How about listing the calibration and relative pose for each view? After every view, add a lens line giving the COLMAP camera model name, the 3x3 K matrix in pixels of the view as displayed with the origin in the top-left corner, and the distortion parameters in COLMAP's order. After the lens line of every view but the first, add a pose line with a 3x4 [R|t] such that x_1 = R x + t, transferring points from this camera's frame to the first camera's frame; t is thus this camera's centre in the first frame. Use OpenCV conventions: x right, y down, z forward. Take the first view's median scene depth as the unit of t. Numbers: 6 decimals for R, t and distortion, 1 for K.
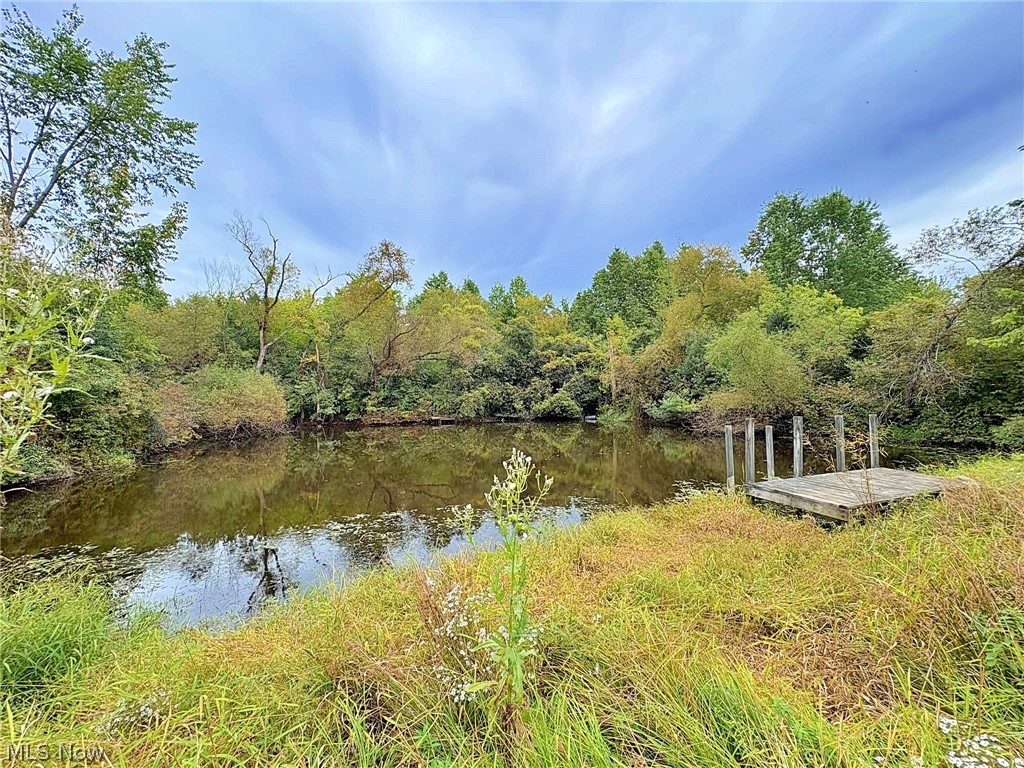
lens RADIAL K [[408.2, 0, 512.0], [0, 408.2, 384.0], [0, 0, 1]] dist [-0.000788, -0.000132]
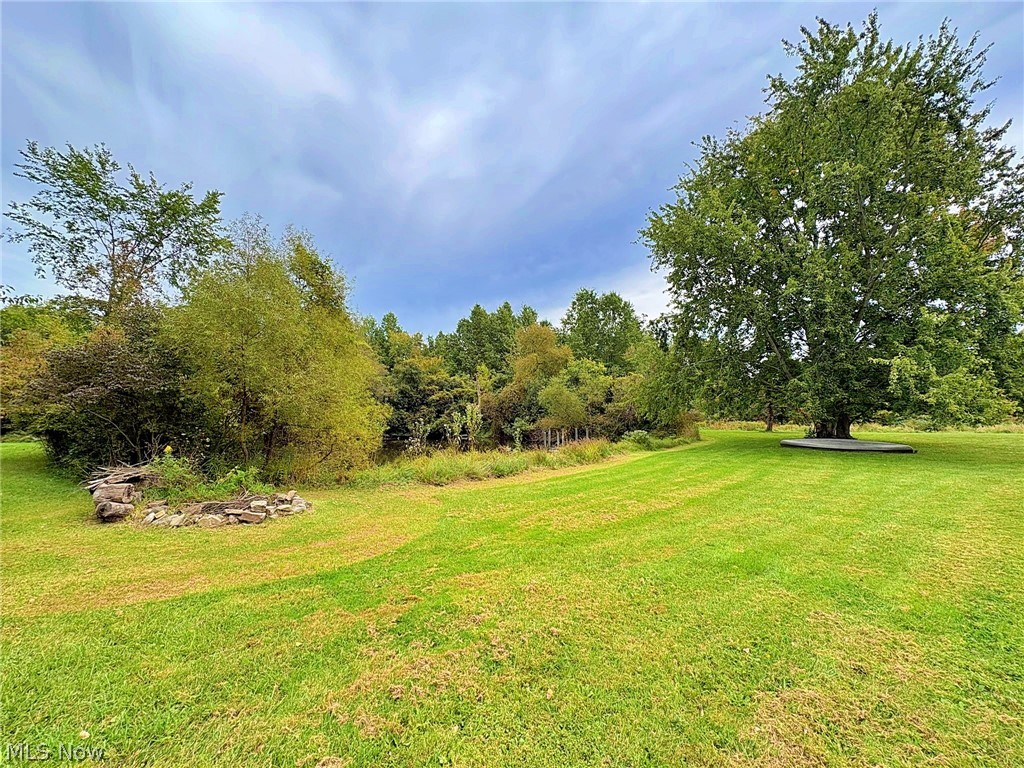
lens RADIAL K [[408.2, 0, 512.0], [0, 408.2, 384.0], [0, 0, 1]] dist [-0.000788, -0.000132]
pose [[0.929724, 0.036220, 0.366472, -0.165639], [-0.015978, 0.998182, -0.058118, -0.014799], [-0.367910, 0.048179, 0.928612, -0.353617]]
